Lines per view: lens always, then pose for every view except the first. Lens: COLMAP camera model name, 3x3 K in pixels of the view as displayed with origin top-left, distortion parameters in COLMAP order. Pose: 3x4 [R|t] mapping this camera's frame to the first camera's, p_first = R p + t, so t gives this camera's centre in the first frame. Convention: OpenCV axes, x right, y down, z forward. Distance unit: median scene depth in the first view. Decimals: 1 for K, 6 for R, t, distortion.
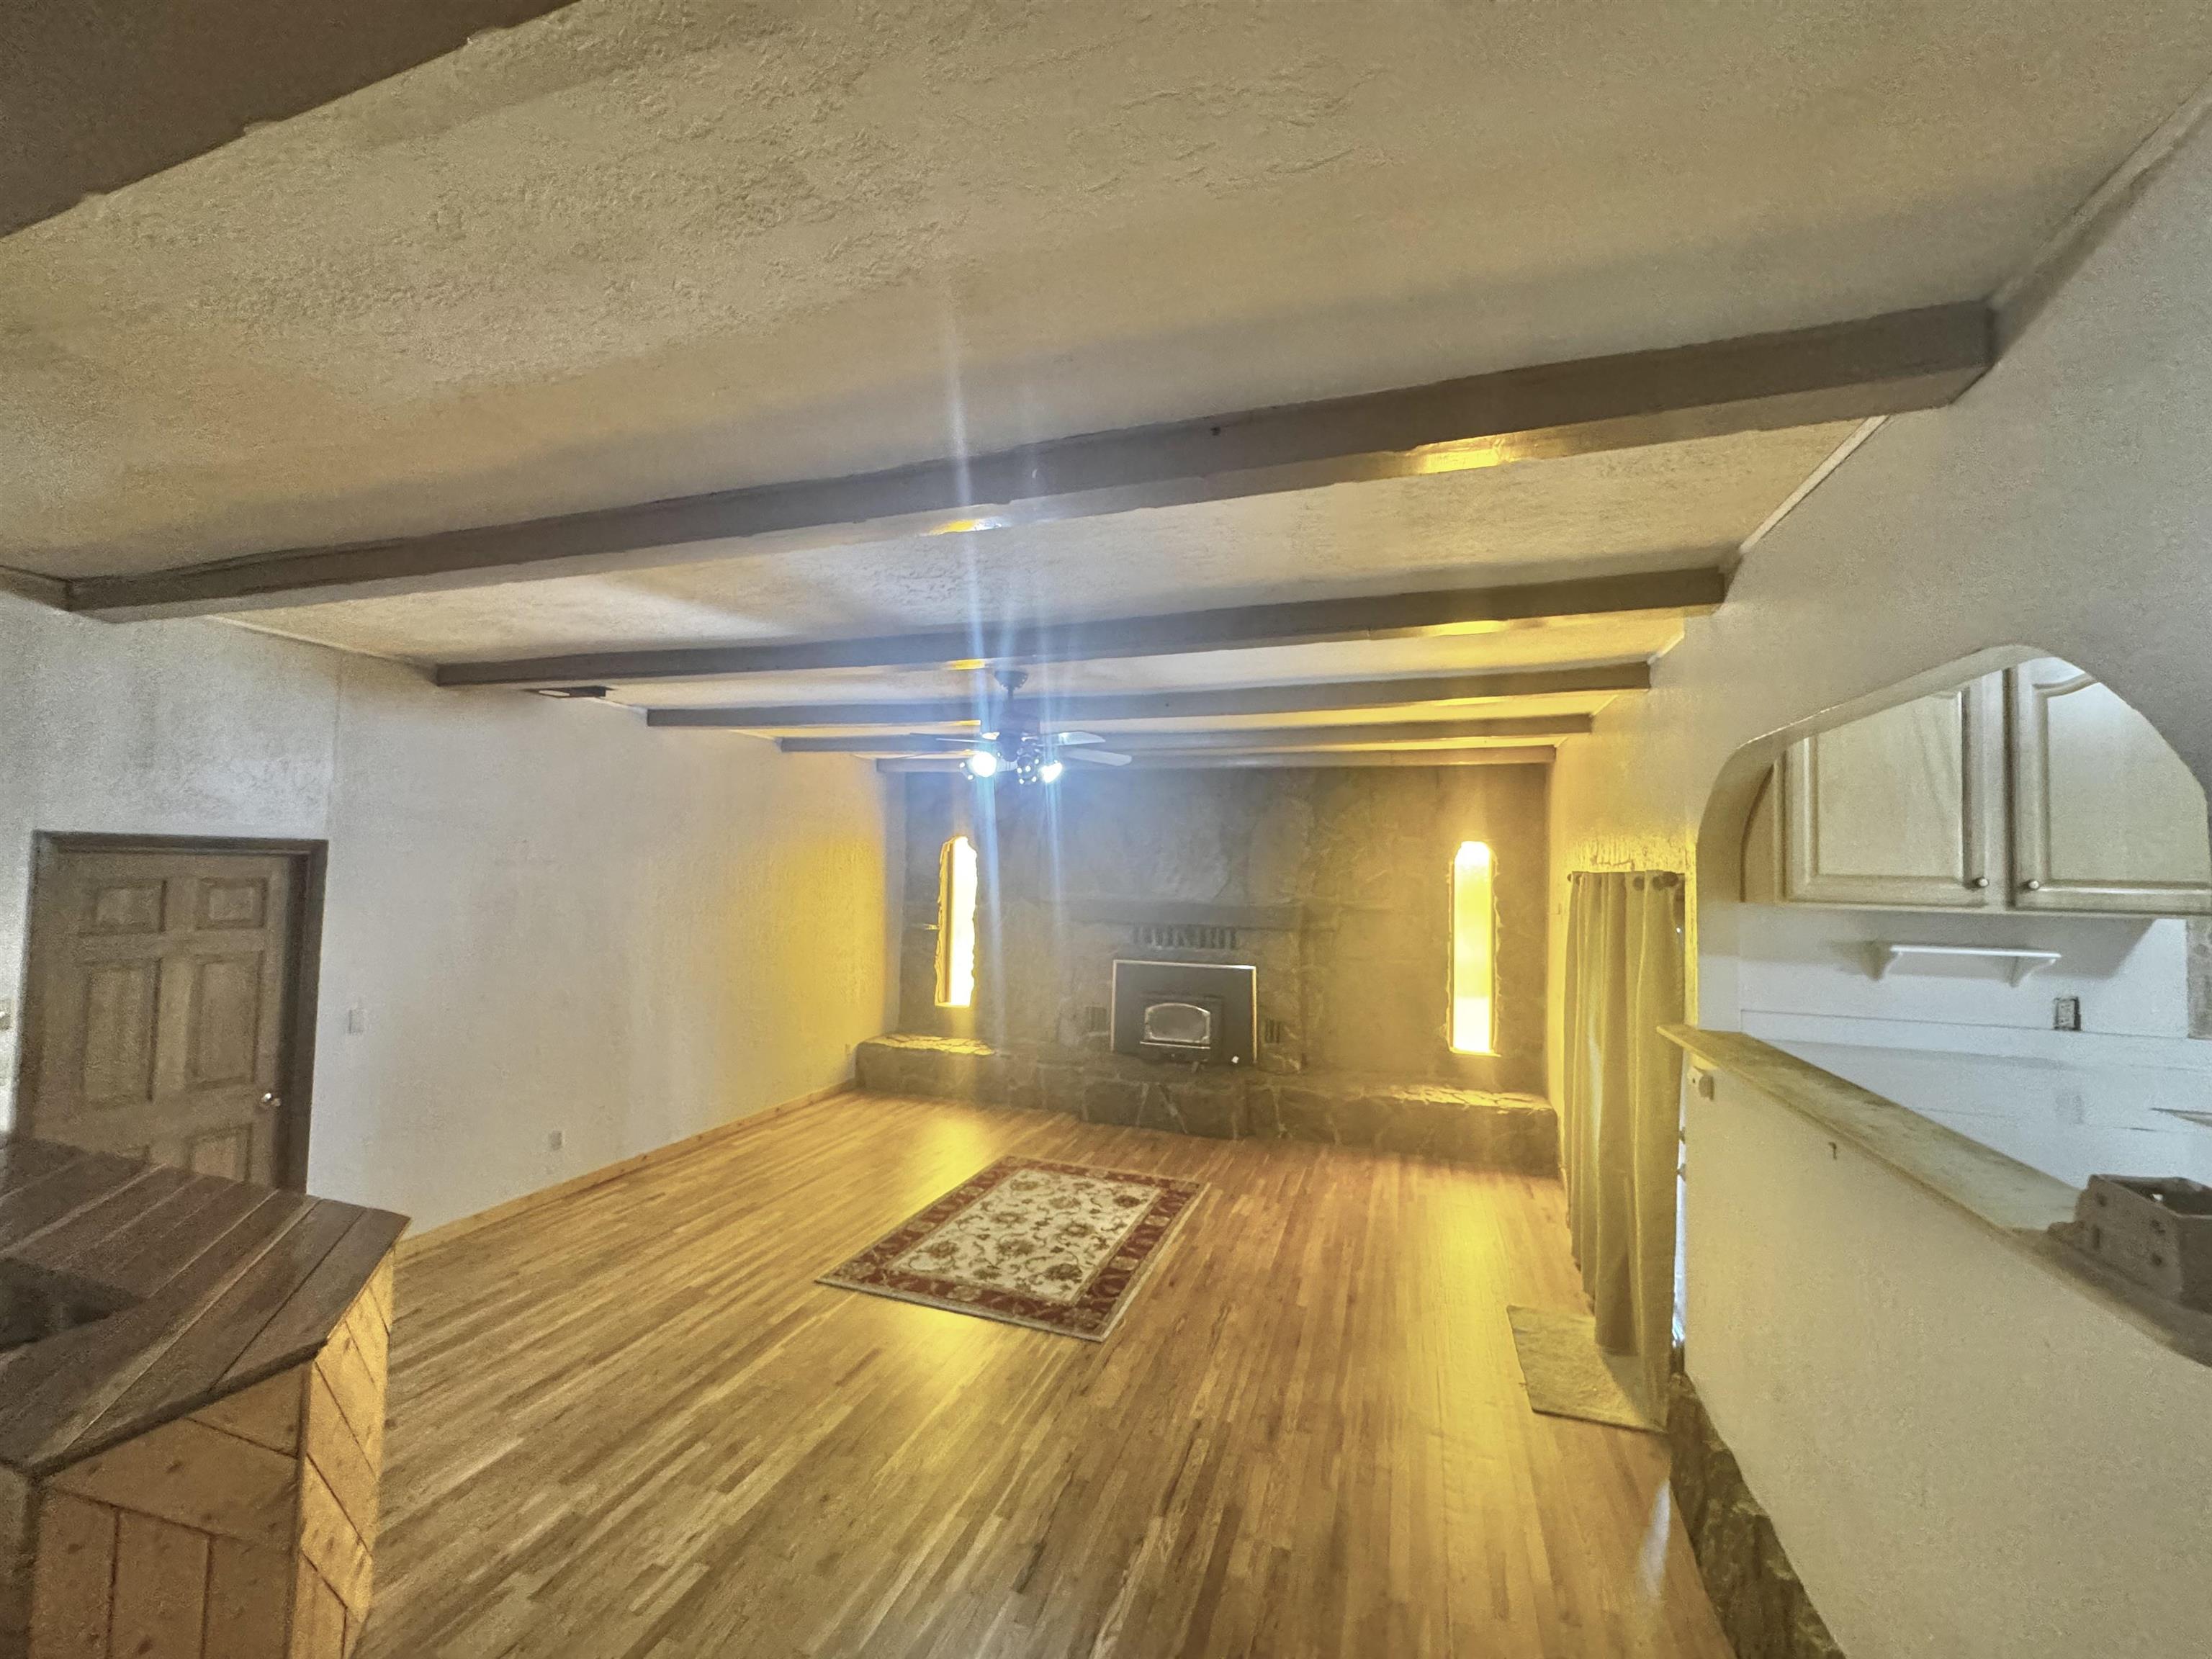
lens RADIAL K [[886.0, 0, 1111.2], [0, 886.0, 827.5], [0, 0, 1]] dist [-0.001003, -0.000151]
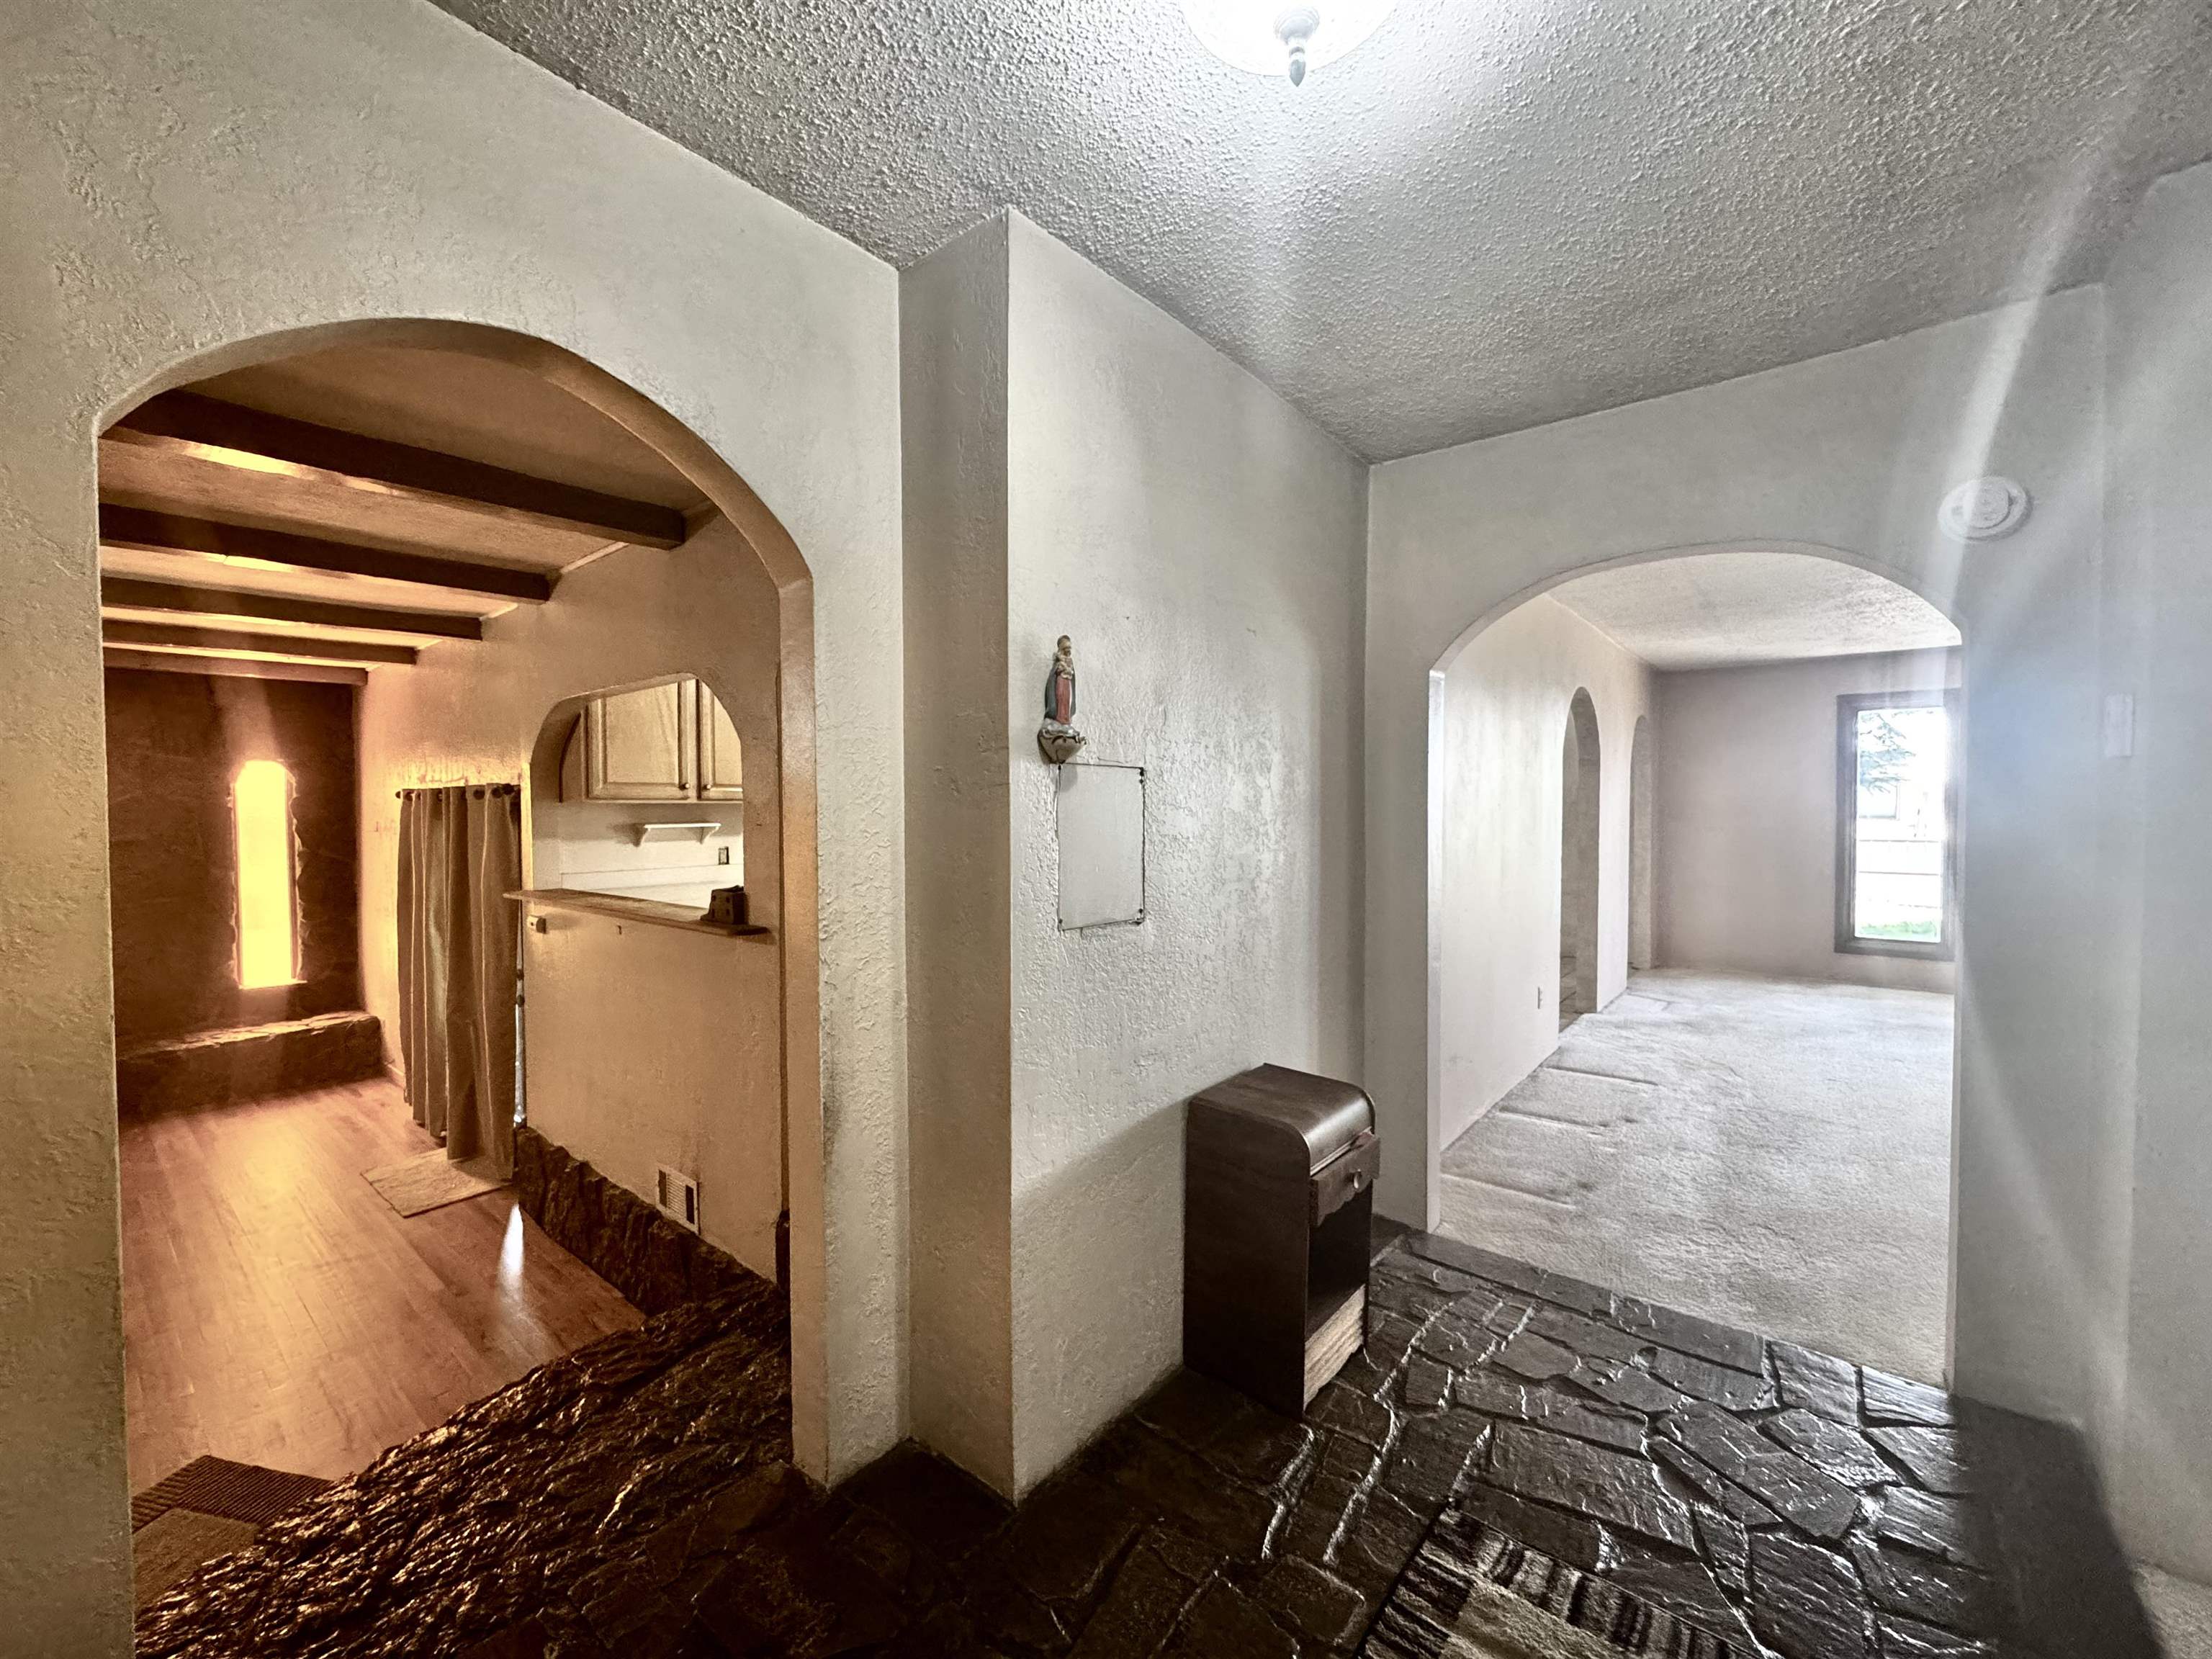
lens RADIAL K [[886.0, 0, 1111.2], [0, 886.0, 827.5], [0, 0, 1]] dist [-0.001003, -0.000151]
pose [[0.355723, -0.051688, 0.933161, -0.282452], [-0.026593, 0.997505, 0.065389, 0.002607], [-0.934213, -0.048076, 0.353461, -0.318939]]
